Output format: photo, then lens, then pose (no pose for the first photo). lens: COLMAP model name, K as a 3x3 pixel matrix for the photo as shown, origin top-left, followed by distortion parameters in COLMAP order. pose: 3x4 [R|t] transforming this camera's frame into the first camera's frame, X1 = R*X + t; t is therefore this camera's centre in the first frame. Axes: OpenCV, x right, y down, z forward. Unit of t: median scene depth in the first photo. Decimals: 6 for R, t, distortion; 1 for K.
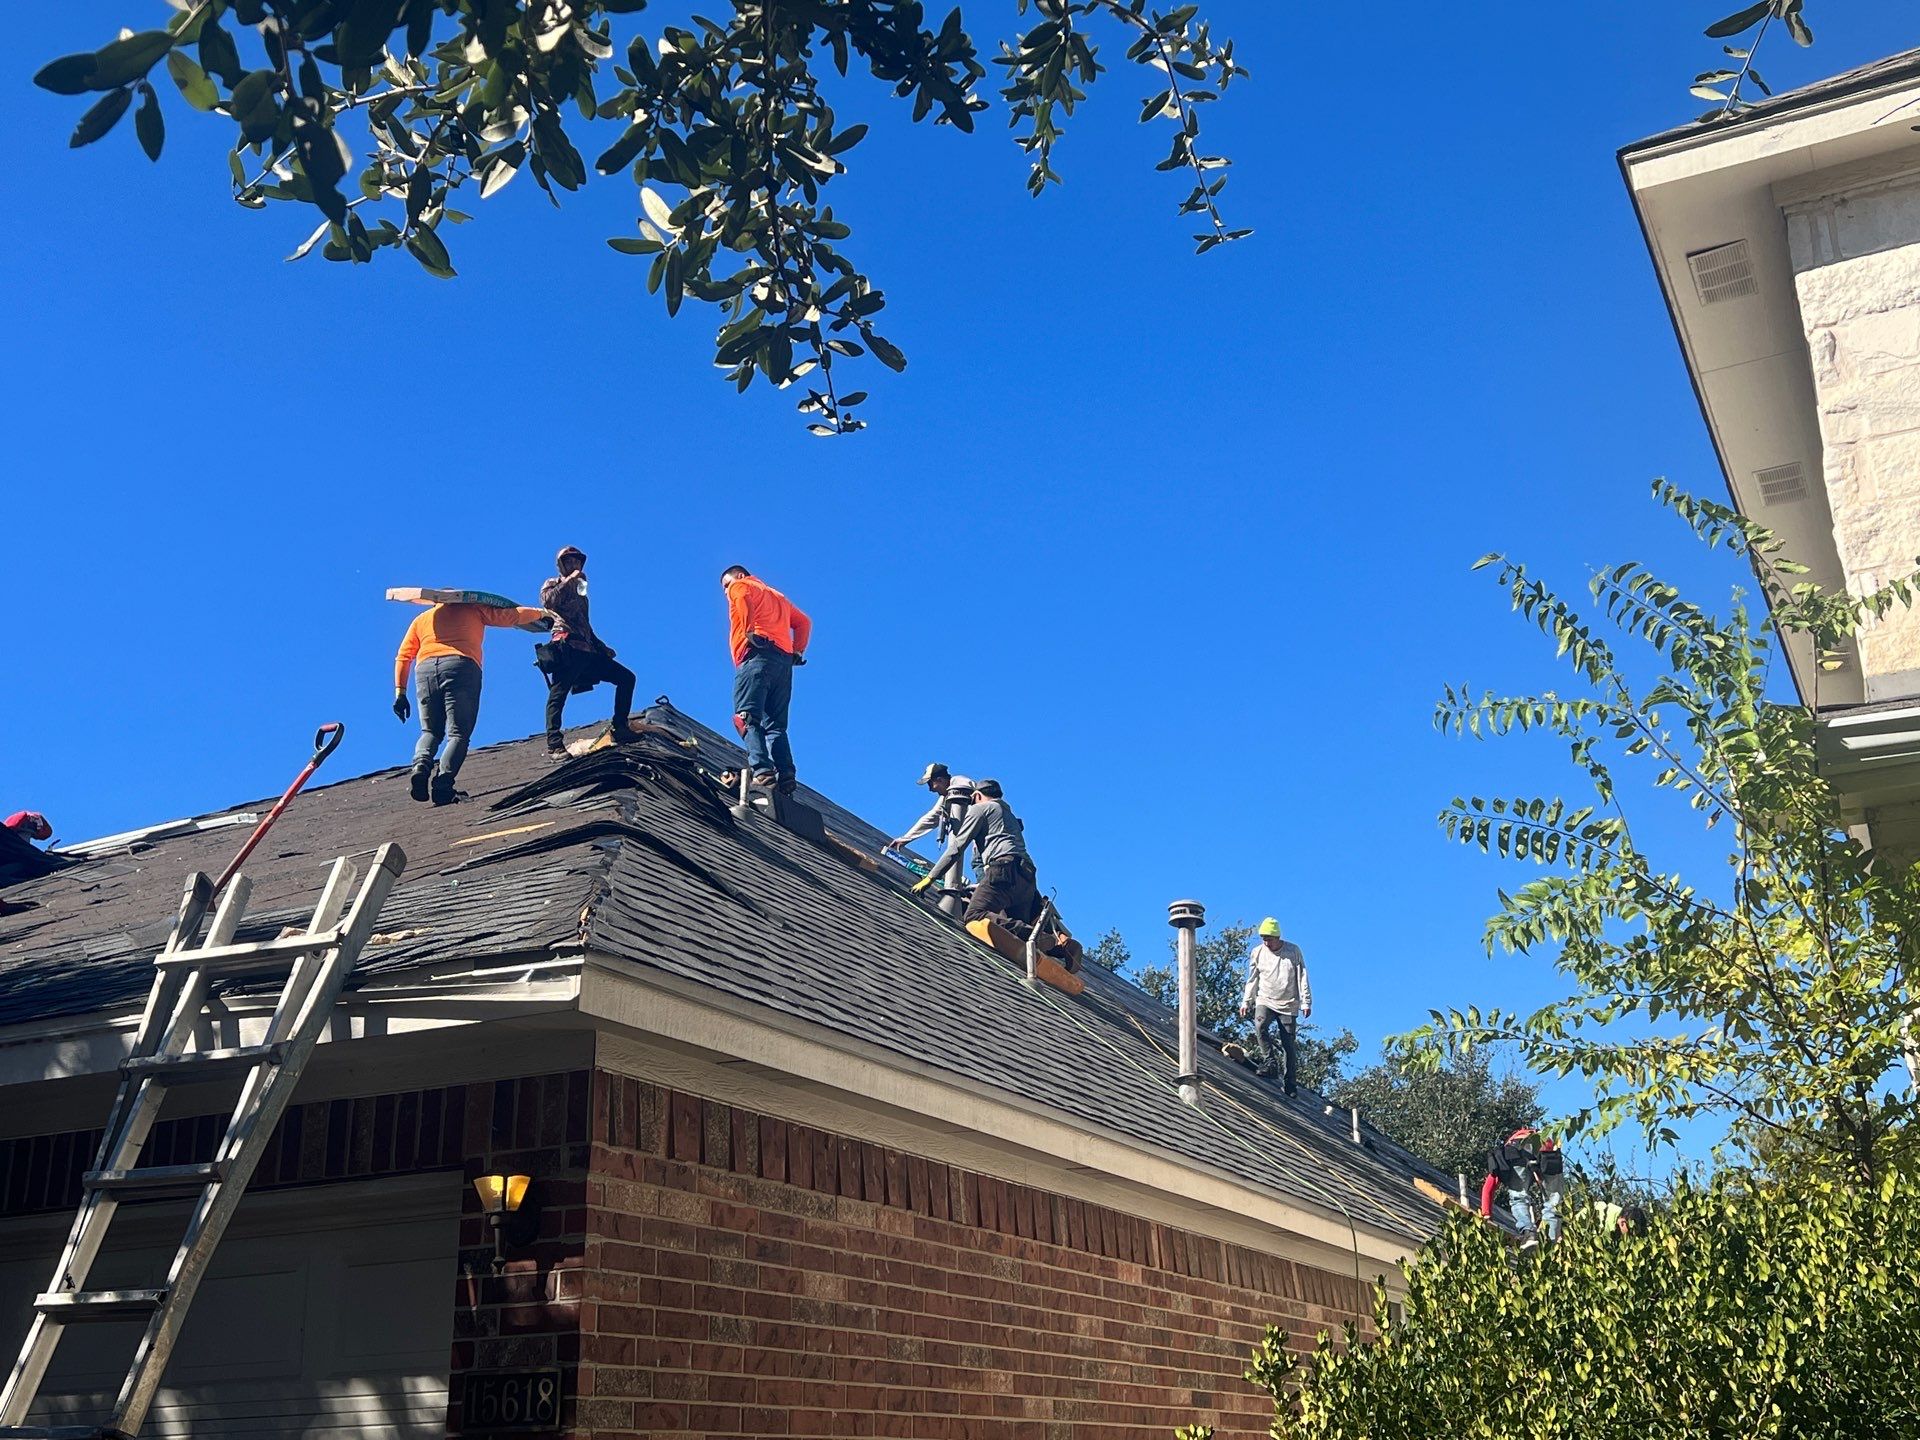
lens RADIAL K [[1943.8, 0, 960.0], [0, 1943.8, 720.0], [0, 0, 1]] dist [0.041517, -0.070770]
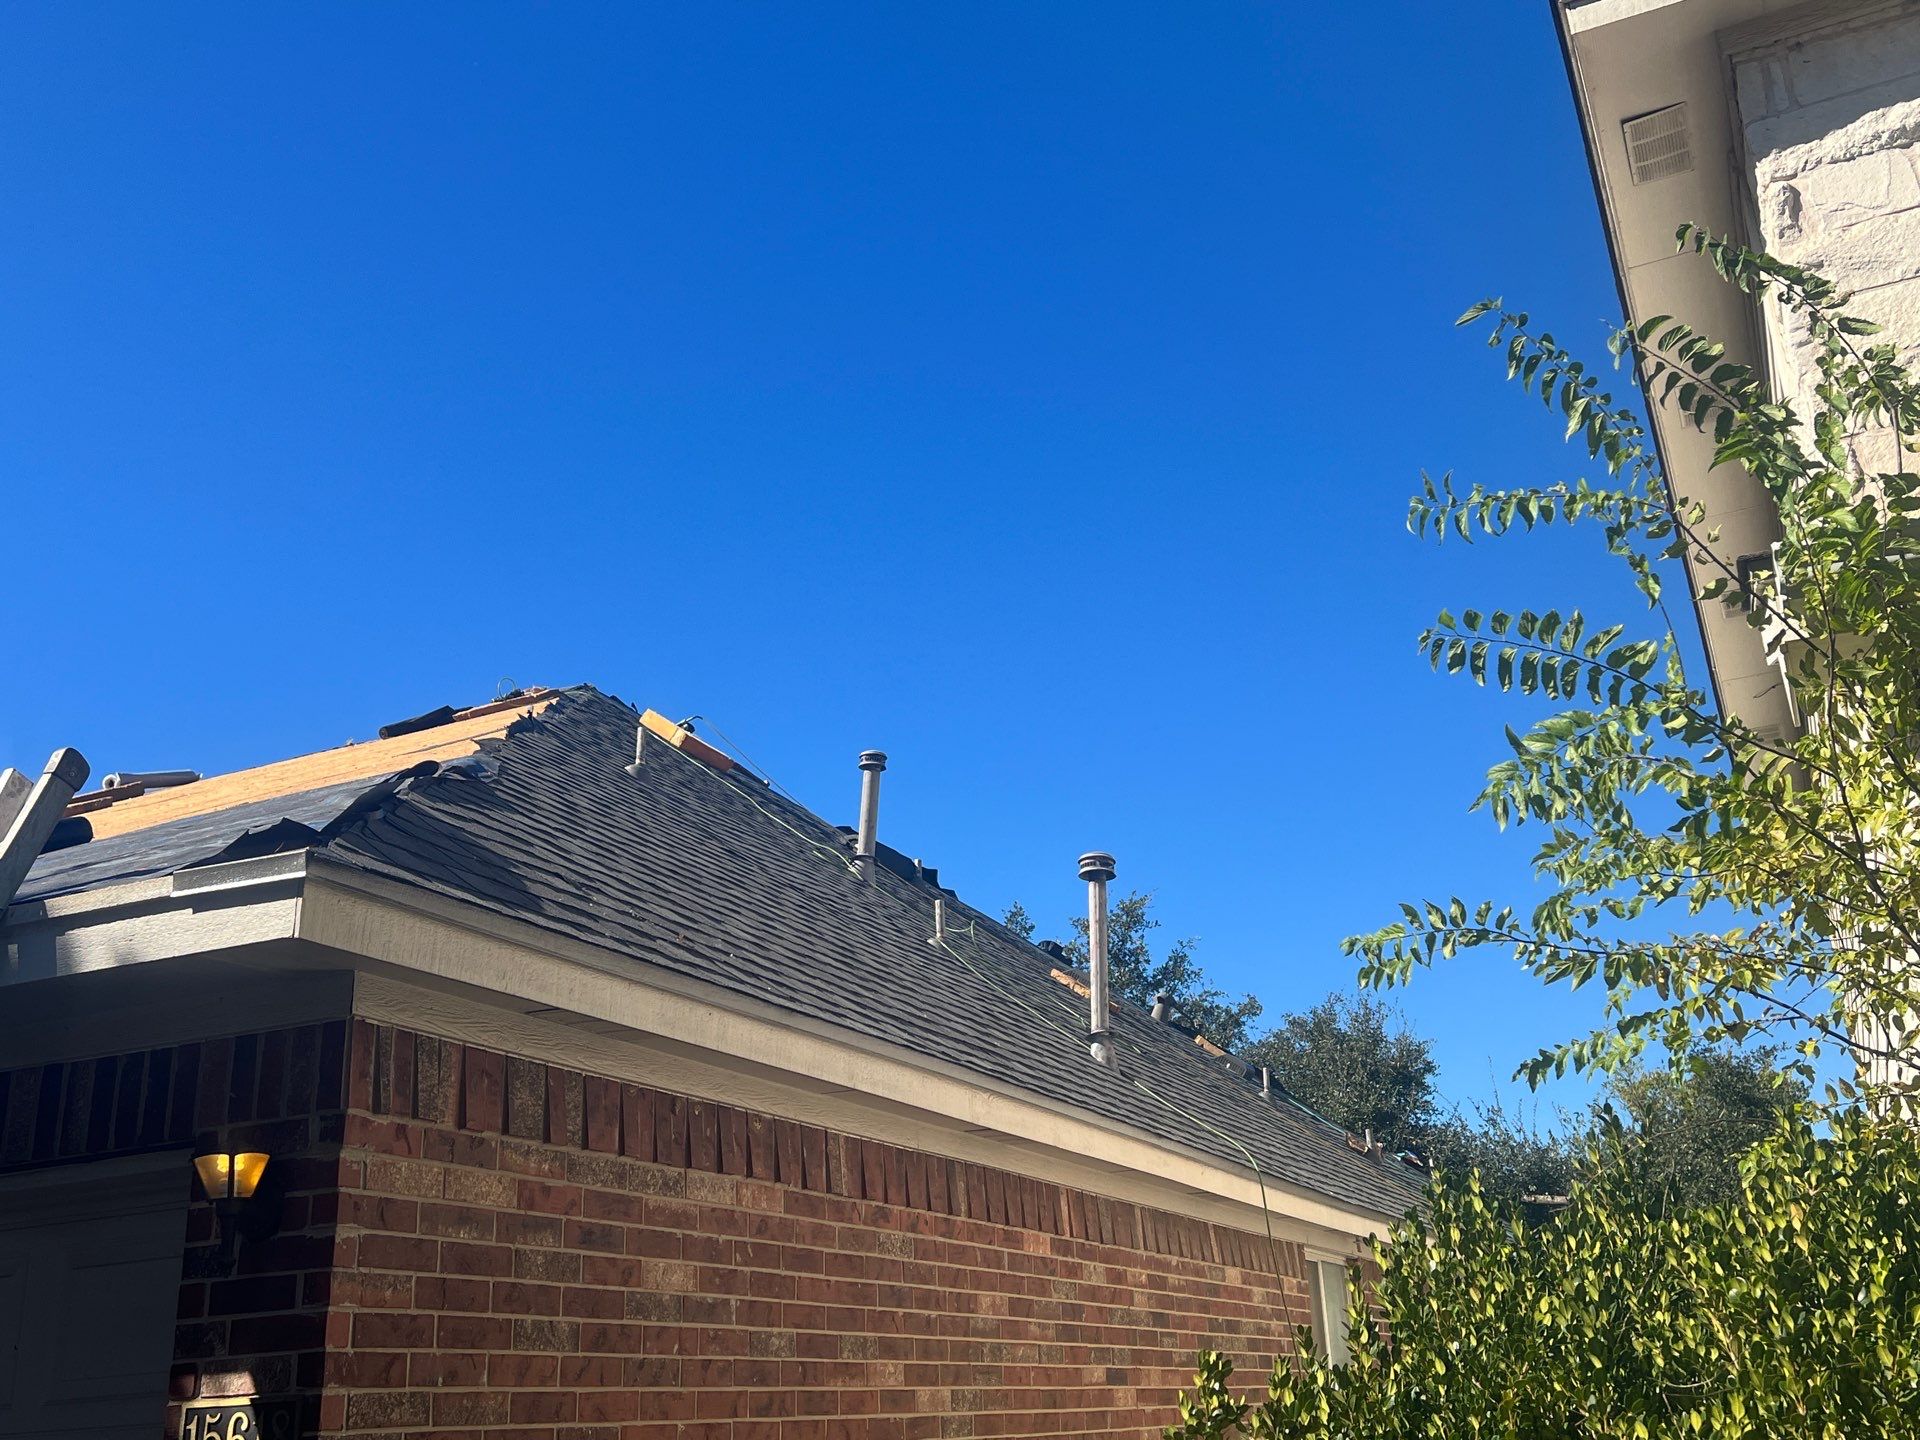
lens RADIAL K [[1767.8, 0, 960.0], [0, 1767.8, 720.0], [0, 0, 1]] dist [0.005386, -0.023906]
pose [[0.999181, -0.014242, 0.037888, 0.032623], [0.014405, 0.999888, -0.004026, 0.057480], [-0.037826, 0.004568, 0.999274, 0.241066]]
